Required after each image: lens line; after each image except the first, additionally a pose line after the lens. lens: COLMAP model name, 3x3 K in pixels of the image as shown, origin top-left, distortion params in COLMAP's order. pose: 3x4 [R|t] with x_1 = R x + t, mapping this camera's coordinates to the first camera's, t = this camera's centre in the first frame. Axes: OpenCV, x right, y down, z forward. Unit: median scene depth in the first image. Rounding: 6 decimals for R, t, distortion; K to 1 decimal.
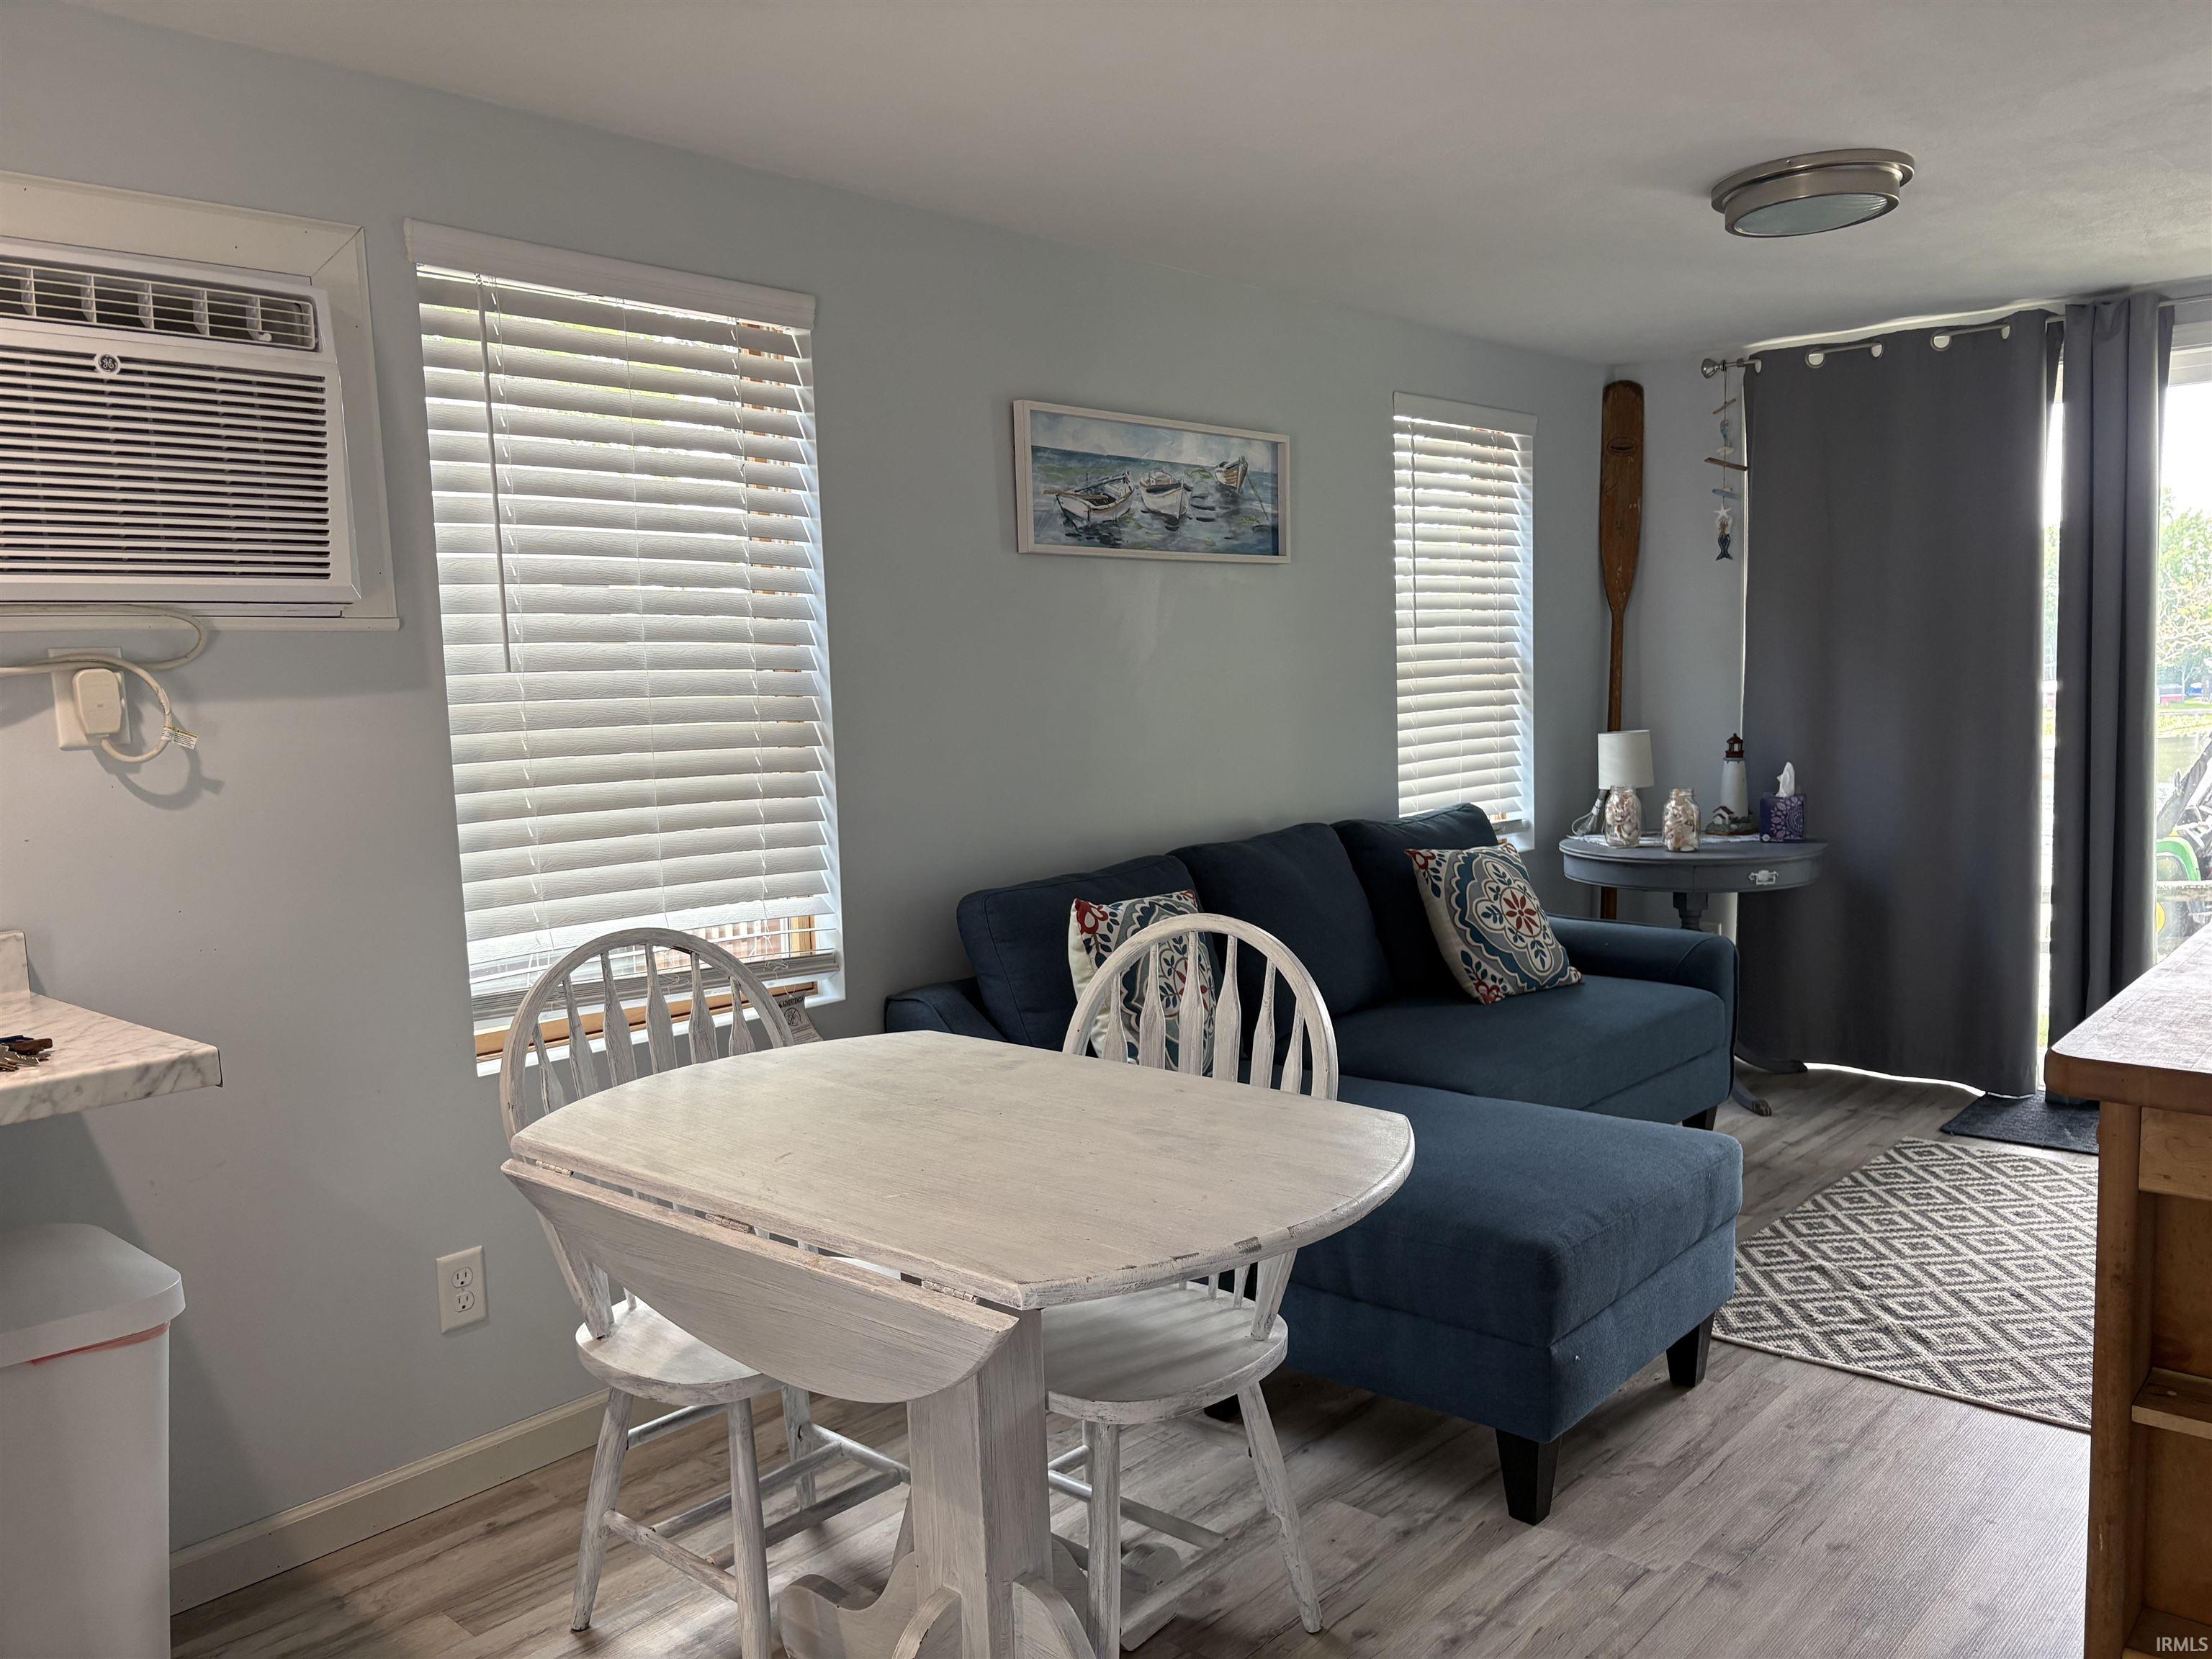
lens RADIAL K [[1687.3, 0, 1107.5], [0, 1687.3, 846.5], [0, 0, 1]] dist [0.055563, 0.000020]
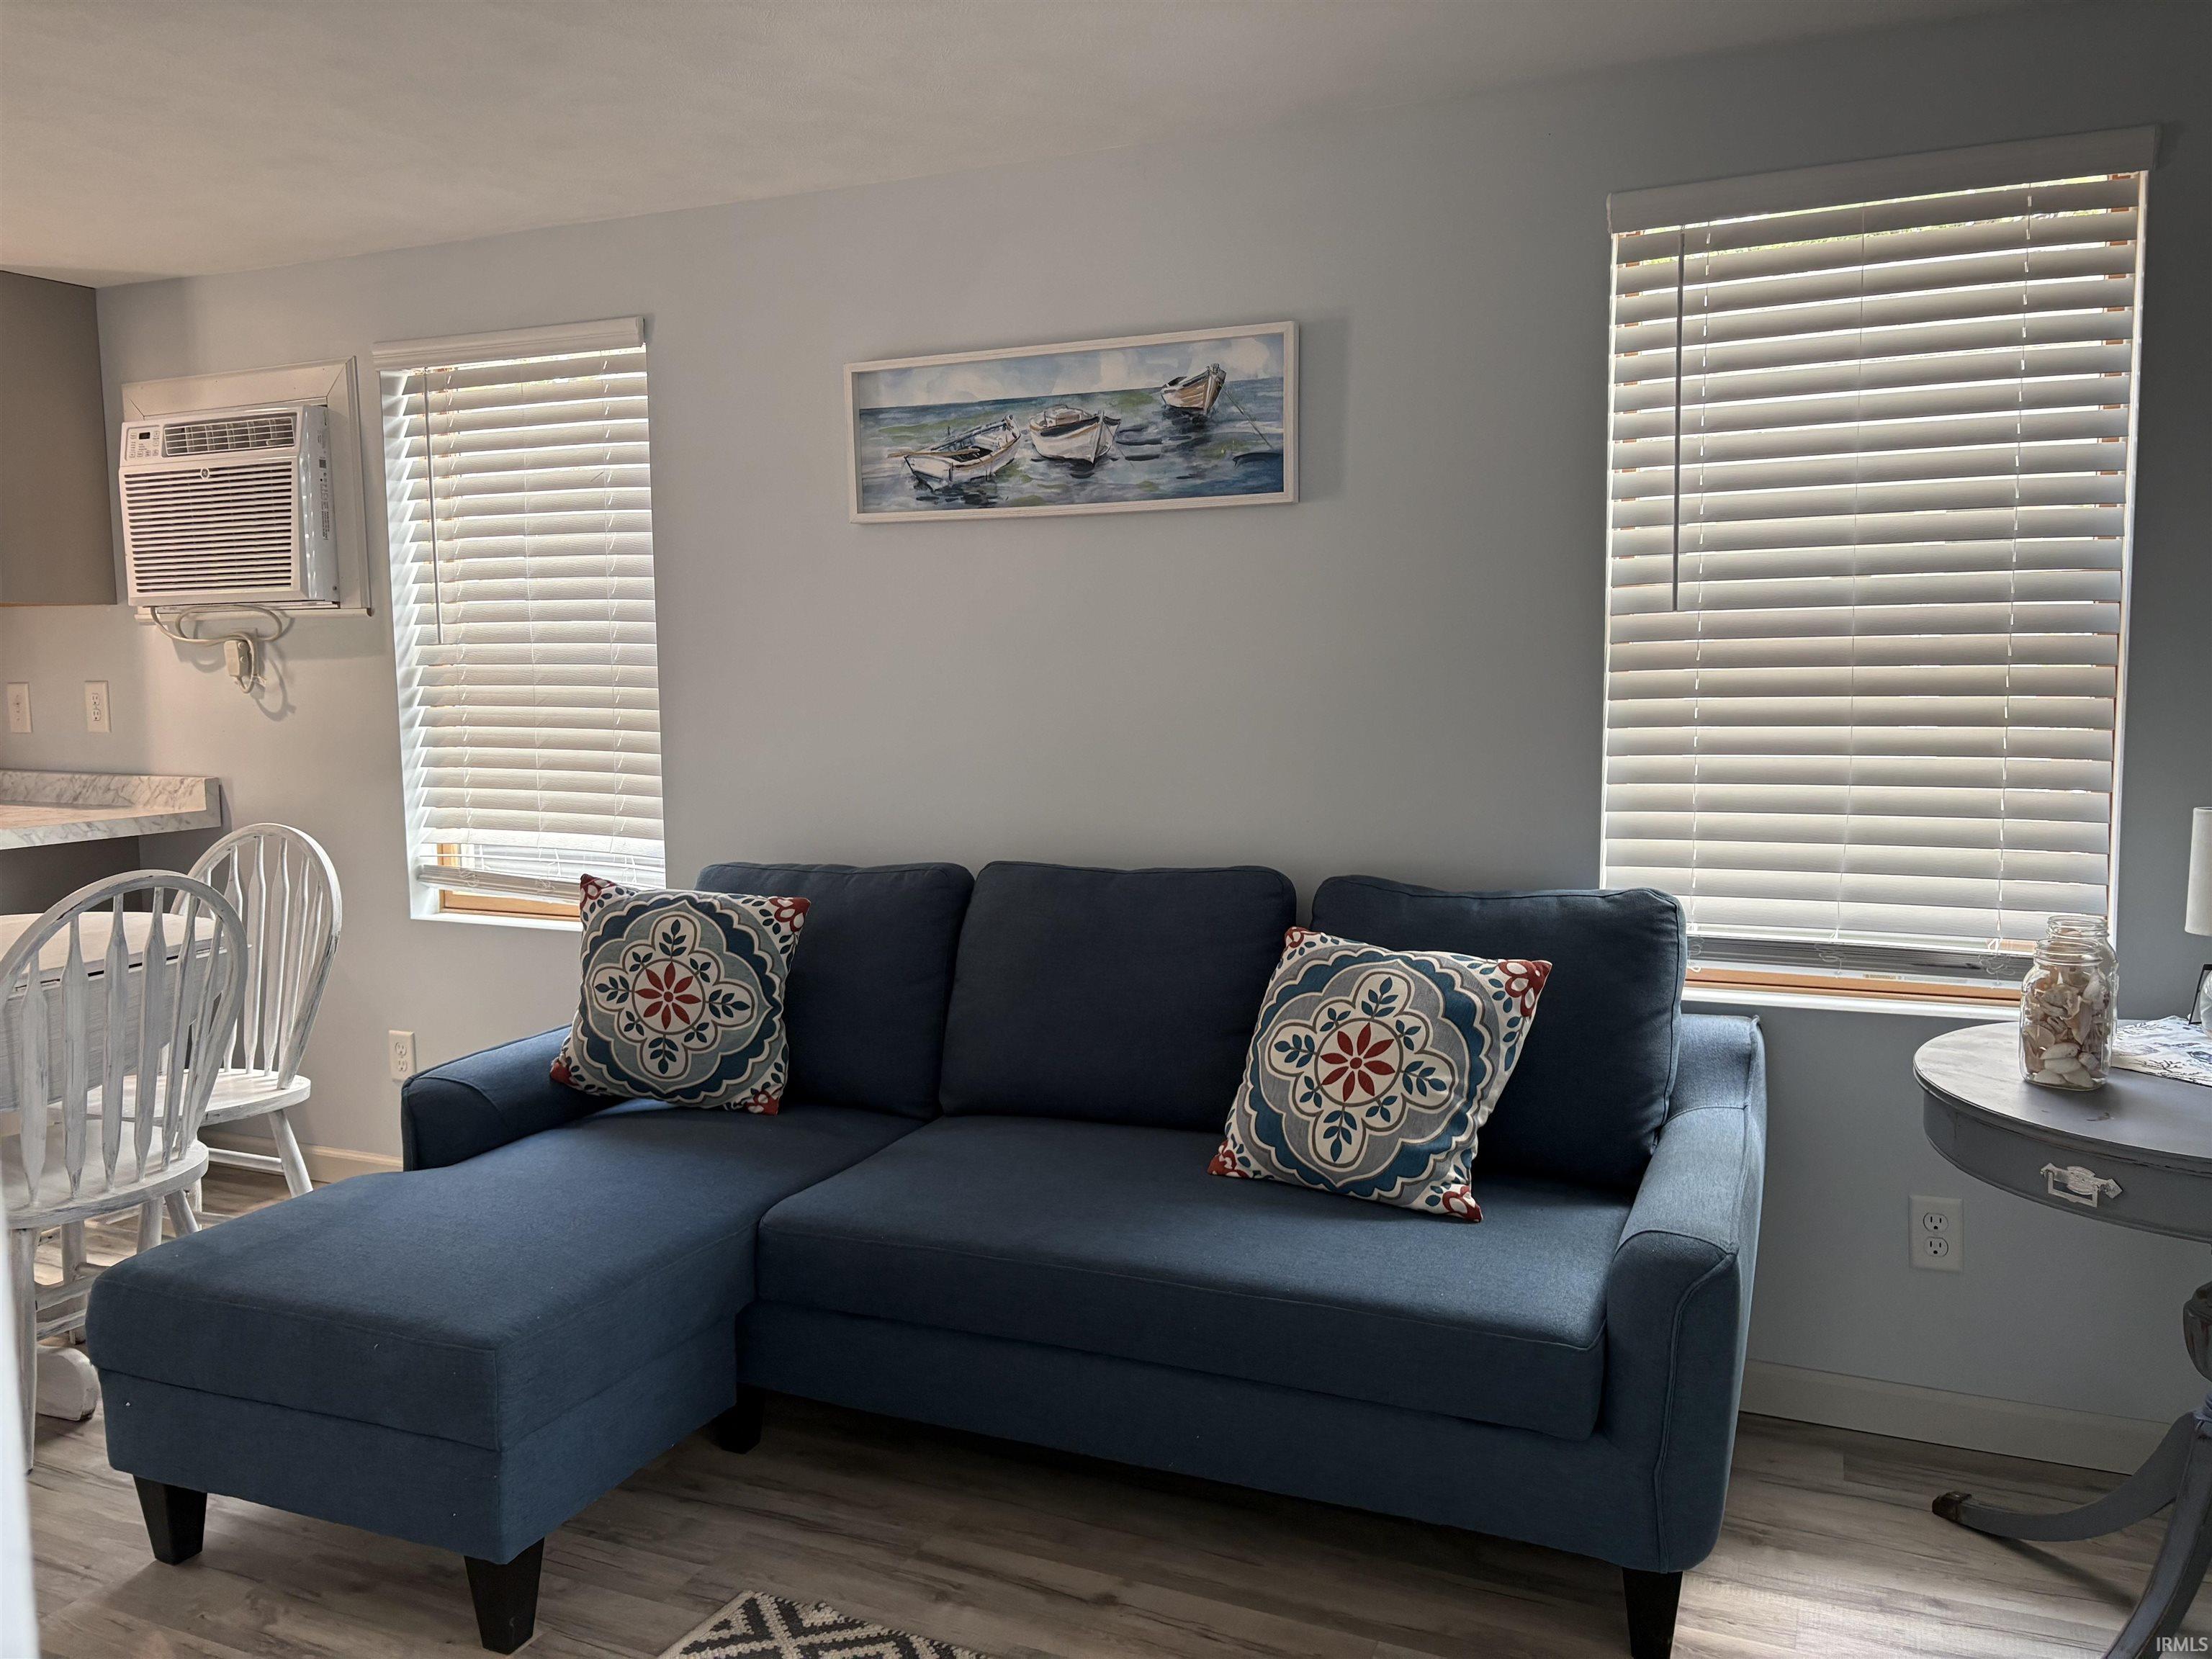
lens RADIAL K [[1657.2, 0, 1101.4], [0, 1657.2, 807.4], [0, 0, 1]] dist [0.079099, -0.110893]
pose [[0.315802, 0.119902, -0.941219, 0.839996], [-0.092865, 0.991126, 0.095102, -0.109818], [0.944270, 0.057373, 0.324134, 0.782100]]
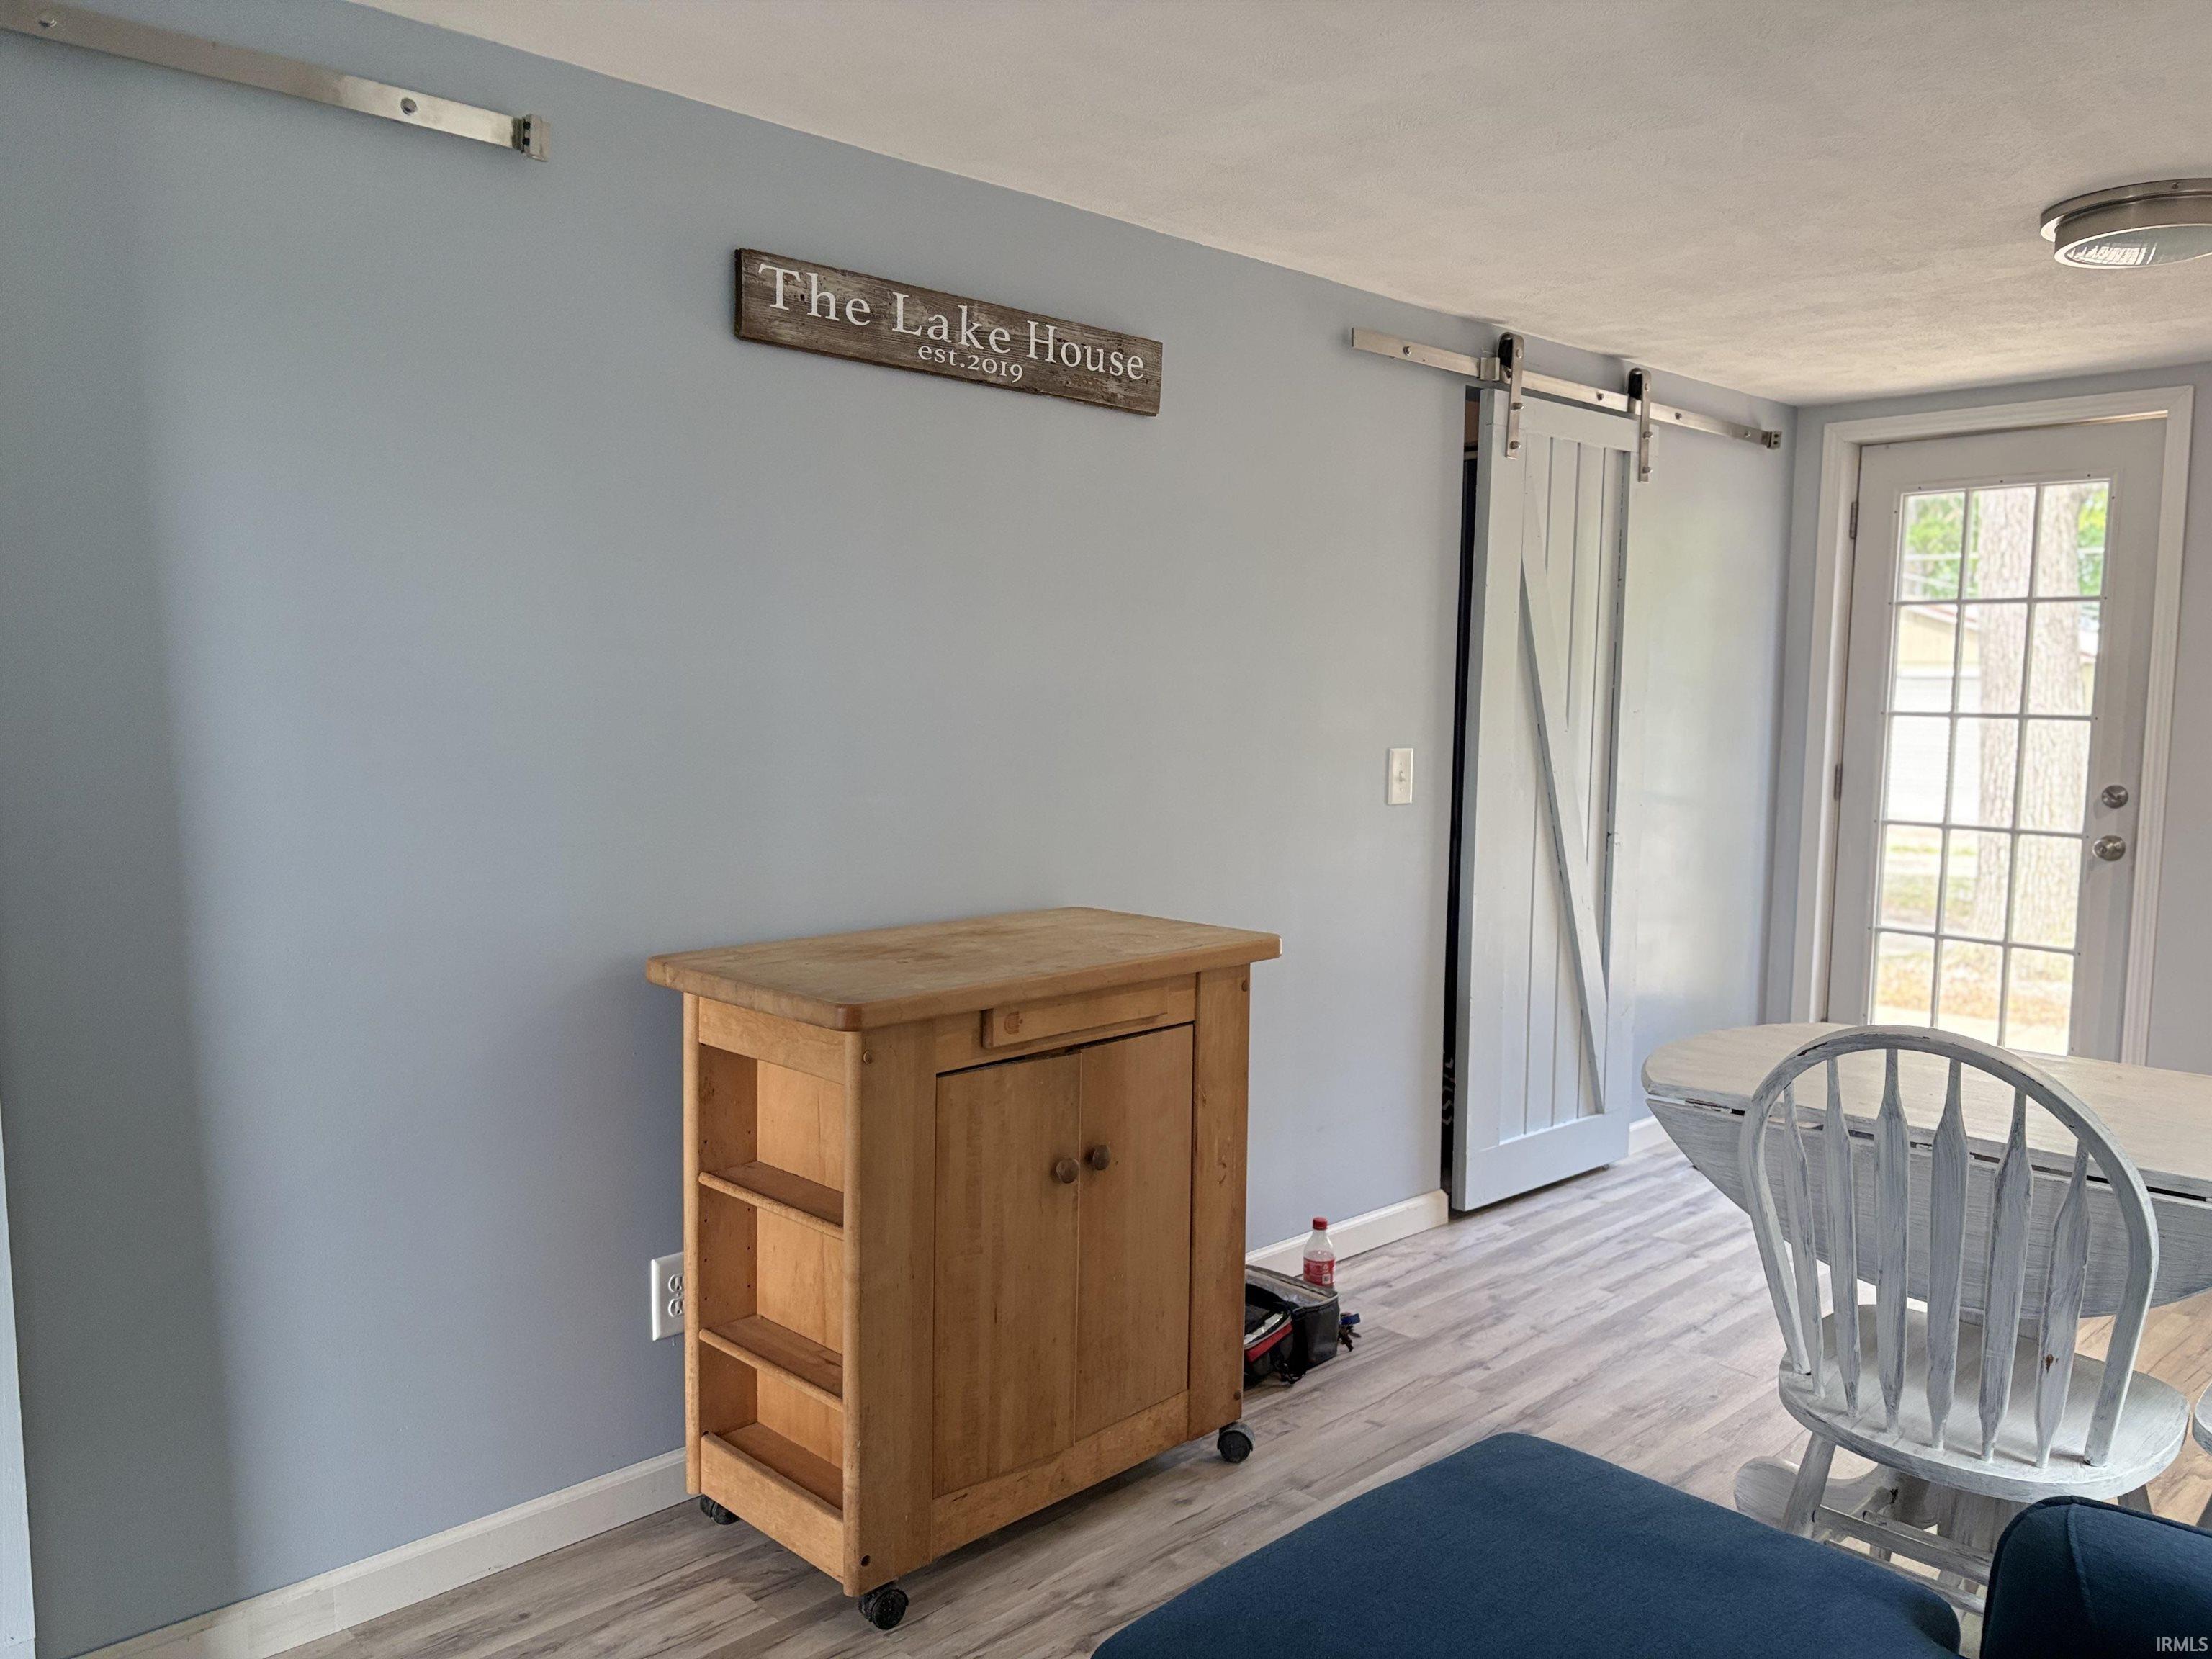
lens RADIAL K [[1648.0, 0, 1087.1], [0, 1648.0, 844.5], [0, 0, 1]] dist [0.031888, -0.076430]
pose [[-0.994611, 0.018774, 0.101968, 0.234164], [0.037373, 0.982274, 0.183687, -0.129805], [-0.096712, 0.186508, -0.977682, 1.133458]]
